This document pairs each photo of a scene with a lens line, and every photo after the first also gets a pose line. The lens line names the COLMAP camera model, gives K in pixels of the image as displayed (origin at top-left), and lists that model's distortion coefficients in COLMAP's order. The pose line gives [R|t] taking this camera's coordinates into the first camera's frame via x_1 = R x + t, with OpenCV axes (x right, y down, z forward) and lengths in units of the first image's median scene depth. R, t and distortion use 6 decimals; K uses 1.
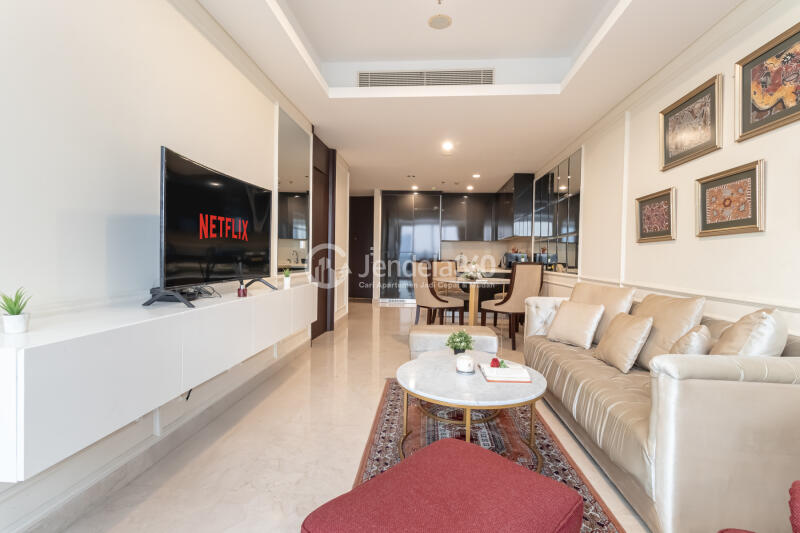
lens RADIAL K [[388.7, 0, 400.1], [0, 388.7, 260.7], [0, 0, 1]] dist [-0.001721, 0.001725]
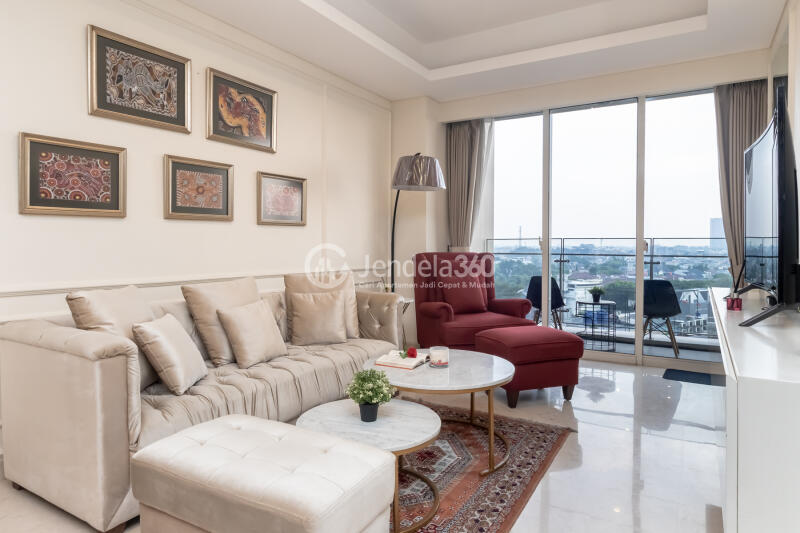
lens RADIAL K [[476.8, 0, 412.6], [0, 476.8, 244.4], [0, 0, 1]] dist [-0.010113, 0.000362]
pose [[-0.904811, -0.018585, 0.425408, -0.243492], [-0.013626, 0.999799, 0.014698, -0.026833], [-0.425596, 0.007502, -0.904882, 1.914125]]
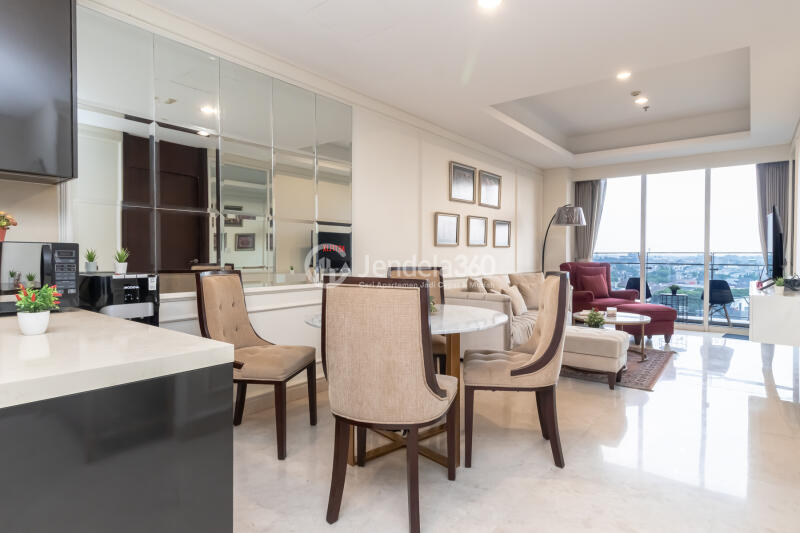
lens RADIAL K [[450.9, 0, 400.5], [0, 450.9, 261.3], [0, 0, 1]] dist [0.001075, -0.001177]
pose [[-0.848229, -0.019692, 0.529263, -0.123877], [-0.004849, 0.999555, 0.029418, -0.058714], [-0.529607, 0.022386, -0.847948, 3.299146]]
